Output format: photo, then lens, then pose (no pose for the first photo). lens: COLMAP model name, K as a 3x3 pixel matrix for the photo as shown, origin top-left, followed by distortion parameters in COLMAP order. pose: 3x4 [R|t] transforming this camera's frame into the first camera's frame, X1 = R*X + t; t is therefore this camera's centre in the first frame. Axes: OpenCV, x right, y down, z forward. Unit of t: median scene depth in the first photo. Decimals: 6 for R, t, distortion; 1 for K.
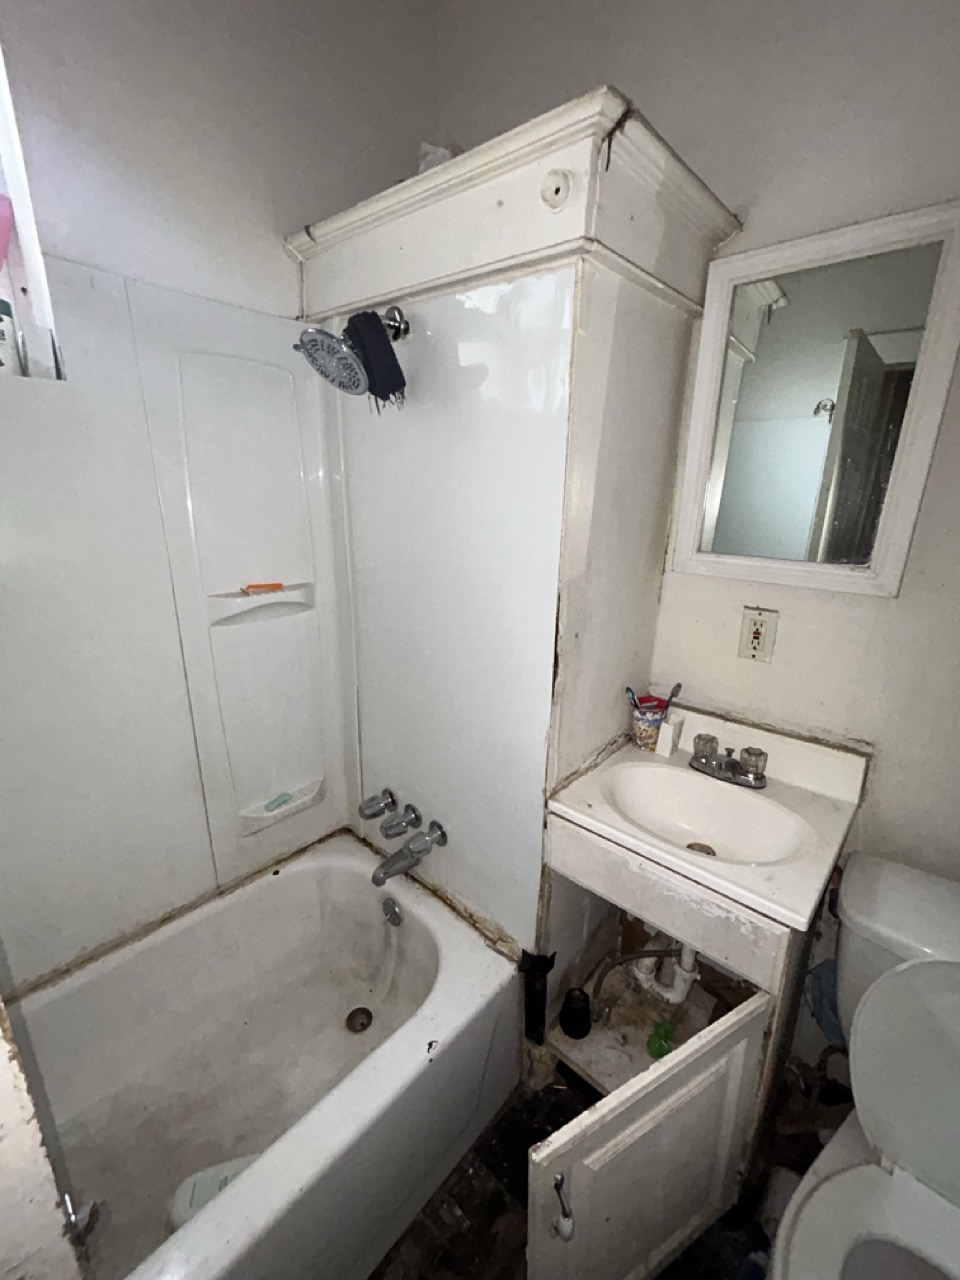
lens RADIAL K [[520.8, 0, 477.3], [0, 520.8, 640.8], [0, 0, 1]] dist [-0.000070, 0.000179]
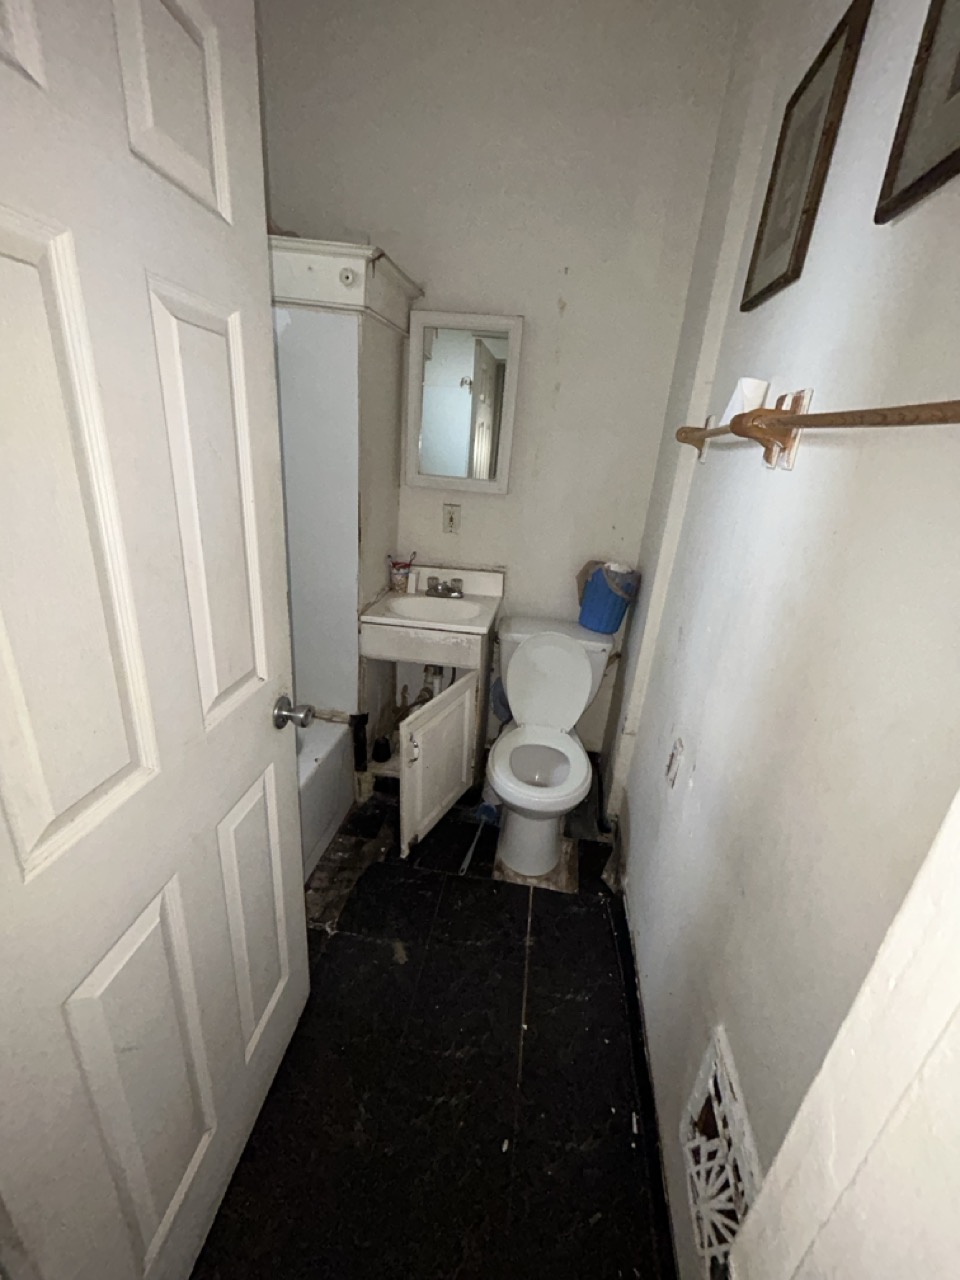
lens RADIAL K [[520.8, 0, 481.5], [0, 520.8, 638.4], [0, 0, 1]] dist [-0.000070, 0.000179]
pose [[0.827780, -0.150930, 0.540371, -0.454117], [0.095329, 0.986969, 0.129636, 0.179573], [-0.552895, -0.055798, 0.831381, -0.647658]]
